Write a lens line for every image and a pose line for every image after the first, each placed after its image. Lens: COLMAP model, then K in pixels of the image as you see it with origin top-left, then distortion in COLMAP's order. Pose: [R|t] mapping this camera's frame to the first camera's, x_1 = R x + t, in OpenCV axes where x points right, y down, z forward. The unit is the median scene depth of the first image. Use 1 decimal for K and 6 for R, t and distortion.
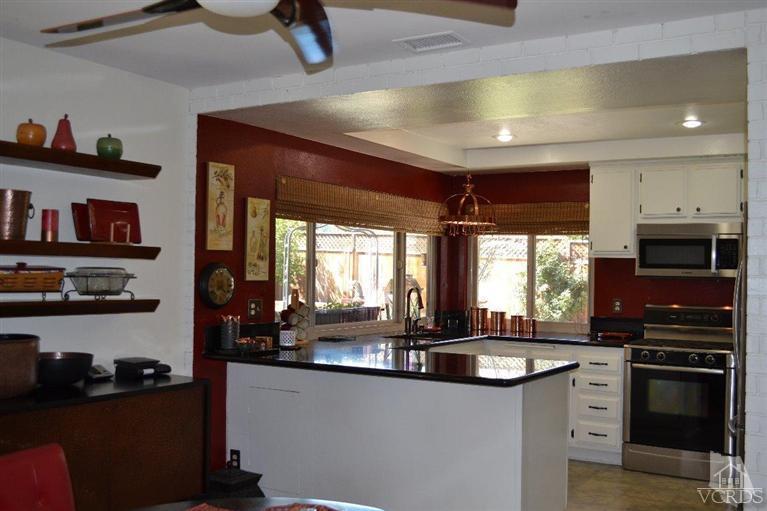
lens RADIAL K [[772.2, 0, 383.5], [0, 772.2, 255.5], [0, 0, 1]] dist [-0.060018, 0.008436]
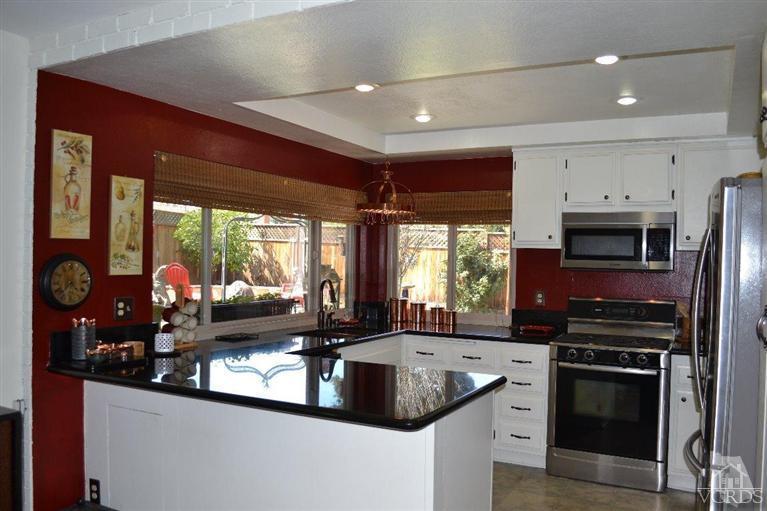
lens RADIAL K [[613.4, 0, 380.5], [0, 613.4, 260.0], [0, 0, 1]] dist [-0.079410, 0.004162]
pose [[0.997619, 0.000763, 0.068956, 0.056721], [-0.002444, 0.999702, 0.024308, -0.000538], [-0.068917, -0.024419, 0.997323, 0.272810]]
